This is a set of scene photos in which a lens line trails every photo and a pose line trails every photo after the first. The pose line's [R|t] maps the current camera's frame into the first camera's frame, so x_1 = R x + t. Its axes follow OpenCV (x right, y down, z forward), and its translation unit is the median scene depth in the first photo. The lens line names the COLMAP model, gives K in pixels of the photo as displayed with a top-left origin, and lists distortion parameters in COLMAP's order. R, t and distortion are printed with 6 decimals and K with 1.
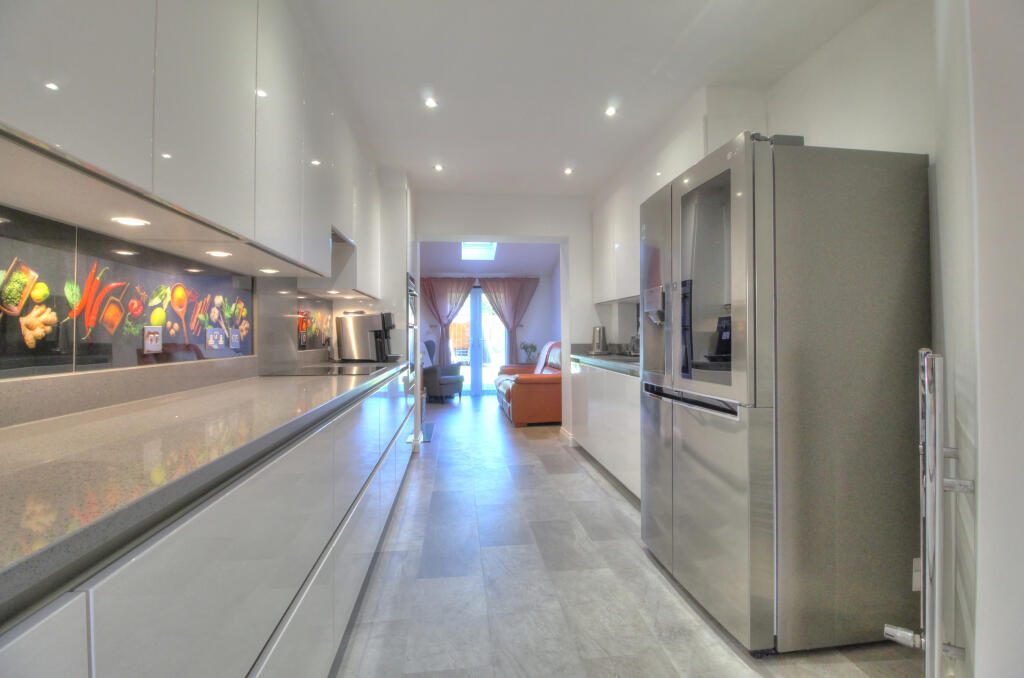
lens RADIAL K [[475.0, 0, 515.7], [0, 475.0, 325.0], [0, 0, 1]] dist [-0.001945, -0.011654]
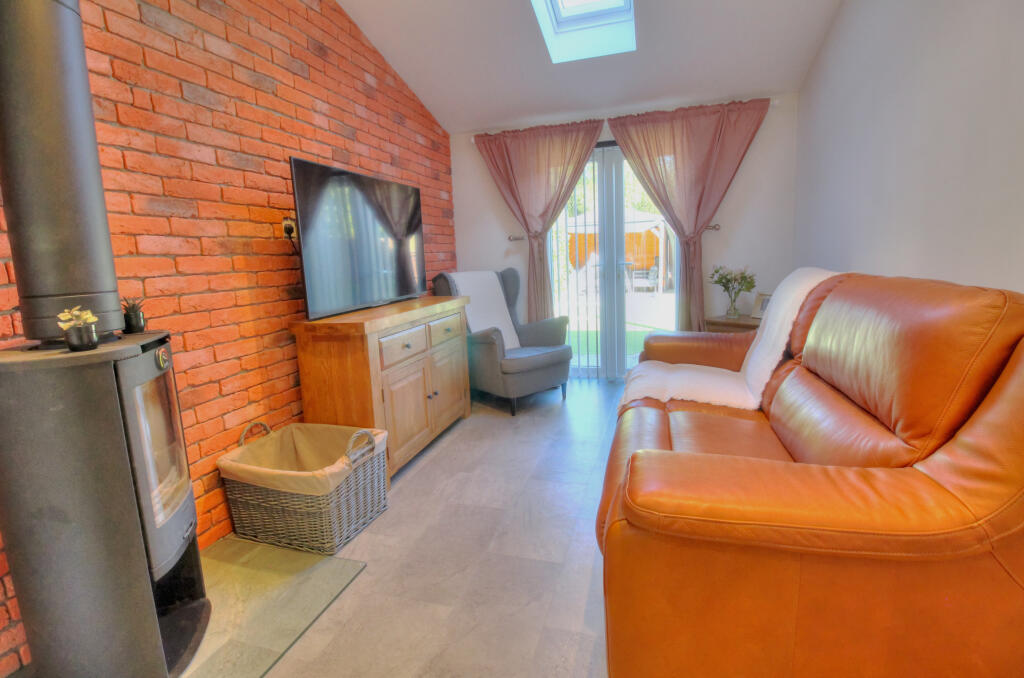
lens RADIAL K [[475.0, 0, 515.7], [0, 475.0, 325.0], [0, 0, 1]] dist [-0.001945, -0.011654]
pose [[0.919544, 0.022082, -0.392366, 0.015942], [0.046494, 0.985295, 0.164414, 0.009760], [0.390226, -0.169429, 0.904996, 0.553744]]
